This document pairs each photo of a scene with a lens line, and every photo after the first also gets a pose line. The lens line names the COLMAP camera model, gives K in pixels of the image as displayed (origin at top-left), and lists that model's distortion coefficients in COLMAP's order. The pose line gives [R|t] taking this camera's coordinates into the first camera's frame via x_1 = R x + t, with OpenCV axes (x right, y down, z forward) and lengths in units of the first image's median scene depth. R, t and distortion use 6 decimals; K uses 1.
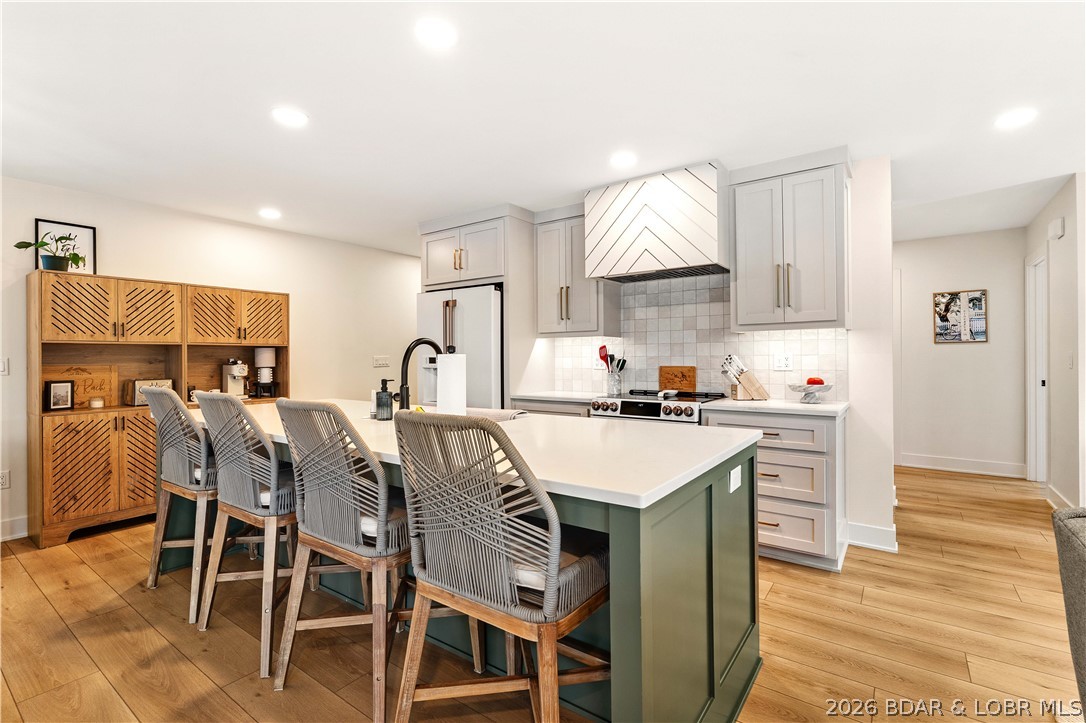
lens RADIAL K [[481.7, 0, 545.1], [0, 481.7, 357.9], [0, 0, 1]] dist [-0.007565, 0.001366]
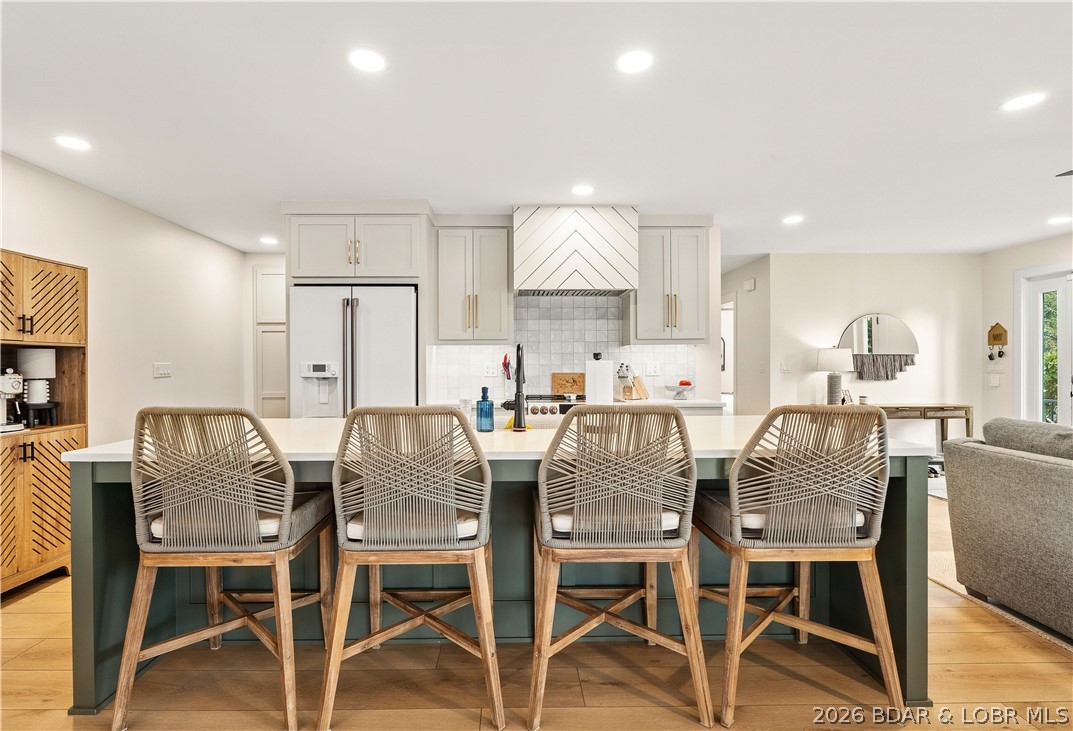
lens RADIAL K [[484.4, 0, 533.4], [0, 484.4, 369.0], [0, 0, 1]] dist [-0.004619, -0.000093]
pose [[0.813450, -0.001683, 0.581633, -0.460065], [-0.000847, 0.999991, 0.004078, 0.003198], [-0.581635, -0.003810, 0.813441, 0.109278]]
